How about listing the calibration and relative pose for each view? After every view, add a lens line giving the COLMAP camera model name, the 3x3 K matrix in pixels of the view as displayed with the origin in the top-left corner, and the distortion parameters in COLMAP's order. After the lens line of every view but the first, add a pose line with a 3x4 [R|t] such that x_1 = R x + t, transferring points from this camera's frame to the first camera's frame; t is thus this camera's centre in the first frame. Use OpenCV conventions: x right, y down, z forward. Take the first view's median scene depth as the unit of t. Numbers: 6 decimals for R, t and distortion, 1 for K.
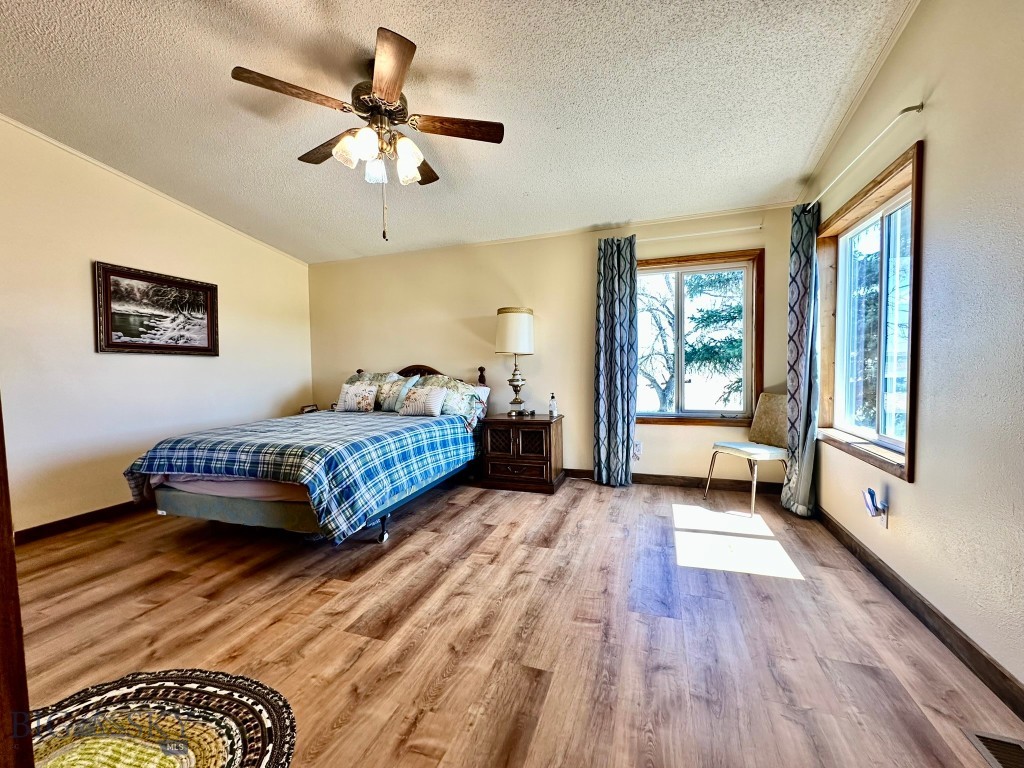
lens RADIAL K [[404.2, 0, 511.9], [0, 404.2, 385.2], [0, 0, 1]] dist [-0.002483, 0.000006]
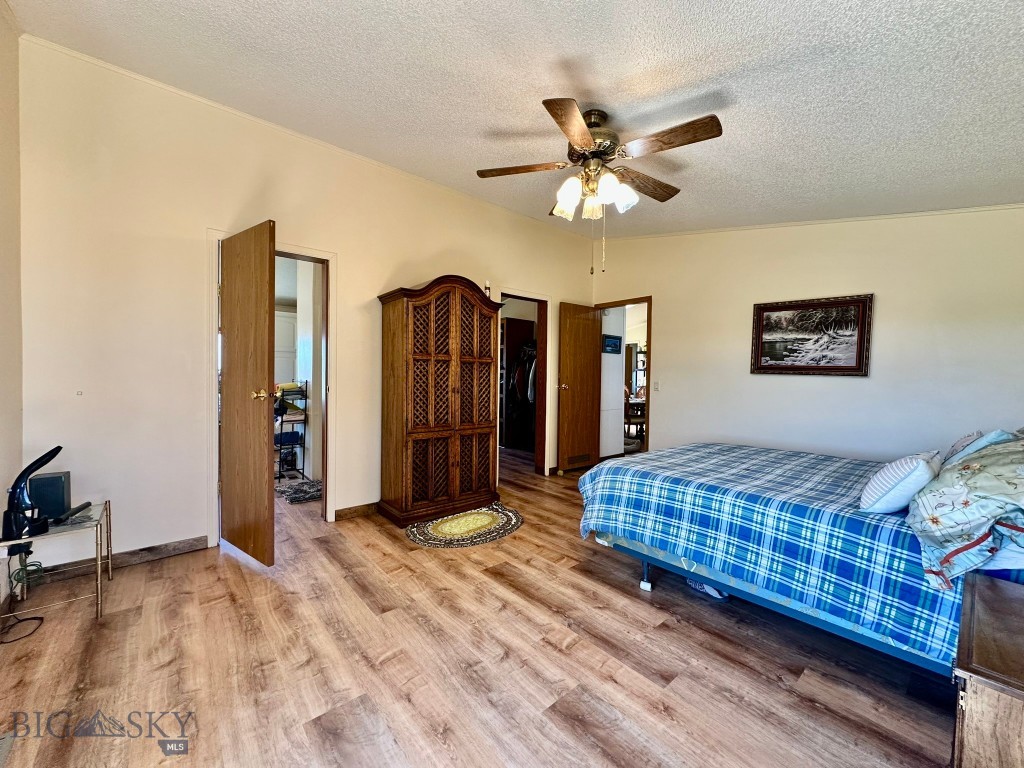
lens RADIAL K [[404.2, 0, 511.9], [0, 404.2, 385.2], [0, 0, 1]] dist [-0.002483, 0.000006]
pose [[-0.492831, 0.039927, -0.869209, 0.493089], [-0.045885, 0.996364, 0.071784, -0.100105], [0.868915, 0.075261, -0.489207, 0.946098]]
